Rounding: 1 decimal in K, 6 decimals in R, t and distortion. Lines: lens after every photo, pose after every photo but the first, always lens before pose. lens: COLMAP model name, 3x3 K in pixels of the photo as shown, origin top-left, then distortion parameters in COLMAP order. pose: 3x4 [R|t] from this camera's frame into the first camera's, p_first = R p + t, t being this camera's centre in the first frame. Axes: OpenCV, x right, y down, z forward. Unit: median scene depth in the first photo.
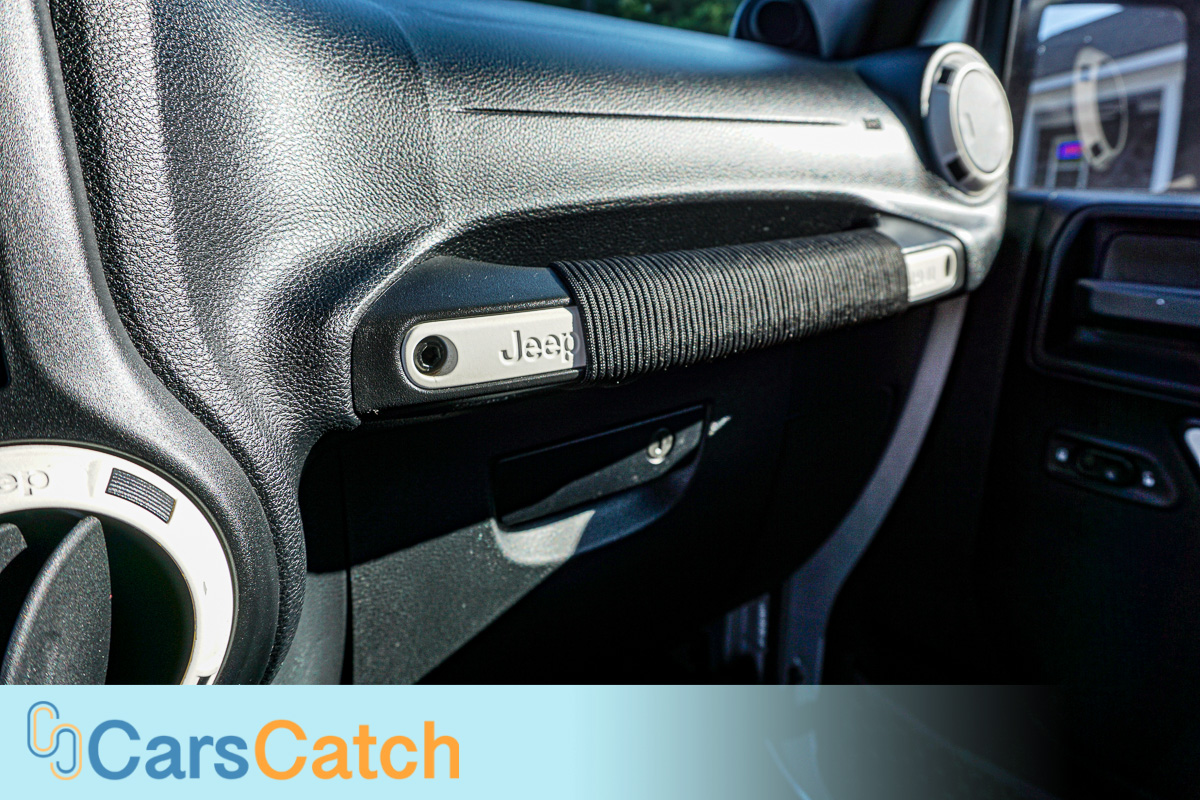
lens RADIAL K [[801.5, 0, 601.0], [0, 801.5, 402.2], [0, 0, 1]] dist [-0.036023, 0.019459]
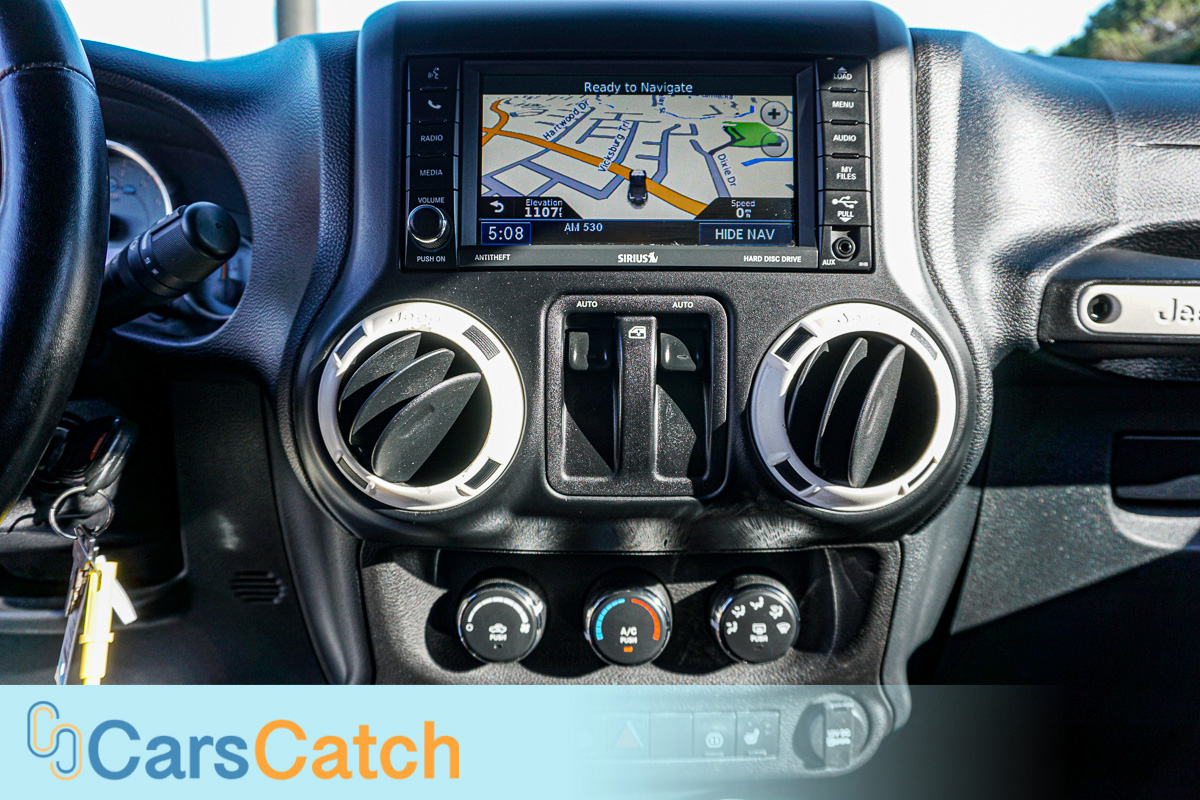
lens RADIAL K [[801.5, 0, 599.8], [0, 801.5, 400.3], [0, 0, 1]] dist [-0.036023, 0.019459]
pose [[0.773972, 0.123611, -0.621038, -0.008634], [-0.196613, 0.979199, -0.050131, 0.321403], [0.601923, 0.160904, 0.782176, -0.552256]]
